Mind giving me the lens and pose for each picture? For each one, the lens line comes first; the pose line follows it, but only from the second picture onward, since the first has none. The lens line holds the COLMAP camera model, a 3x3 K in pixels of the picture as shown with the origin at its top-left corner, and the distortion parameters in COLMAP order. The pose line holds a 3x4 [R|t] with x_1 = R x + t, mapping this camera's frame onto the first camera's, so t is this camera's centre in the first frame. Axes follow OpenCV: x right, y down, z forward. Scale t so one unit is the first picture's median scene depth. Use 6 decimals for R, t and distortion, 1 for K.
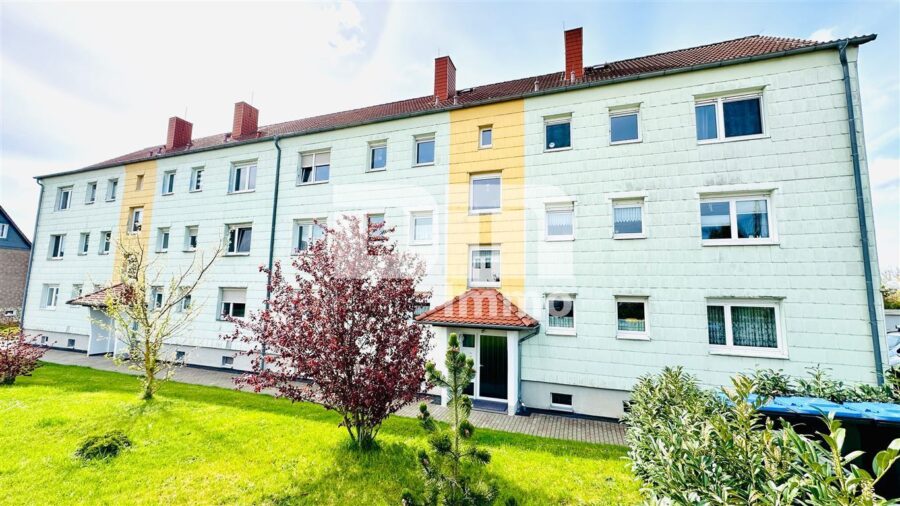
lens RADIAL K [[359.6, 0, 450.0], [0, 359.6, 253.0], [0, 0, 1]] dist [-0.001795, -0.000240]
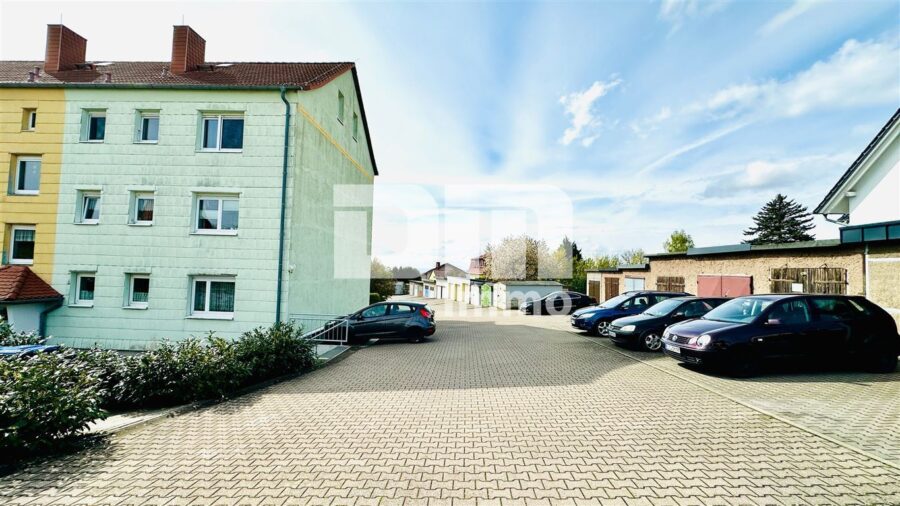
lens RADIAL K [[359.6, 0, 450.0], [0, 359.6, 253.0], [0, 0, 1]] dist [-0.001795, -0.000240]
pose [[0.951429, 0.017878, 0.307350, 1.181369], [-0.041271, 0.996708, 0.069784, -0.078933], [-0.305091, -0.079079, 0.949034, -0.477343]]
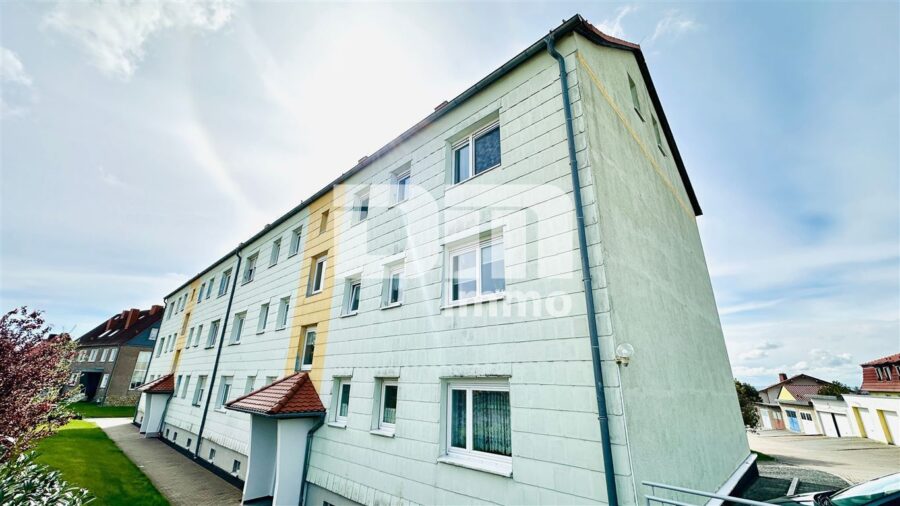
lens RADIAL K [[359.6, 0, 450.0], [0, 359.6, 253.0], [0, 0, 1]] dist [-0.001795, -0.000240]
pose [[0.918375, -0.140021, -0.370110, 1.027400], [0.049156, 0.968427, -0.244403, 0.054167], [0.392646, 0.206261, 0.896262, 0.273033]]
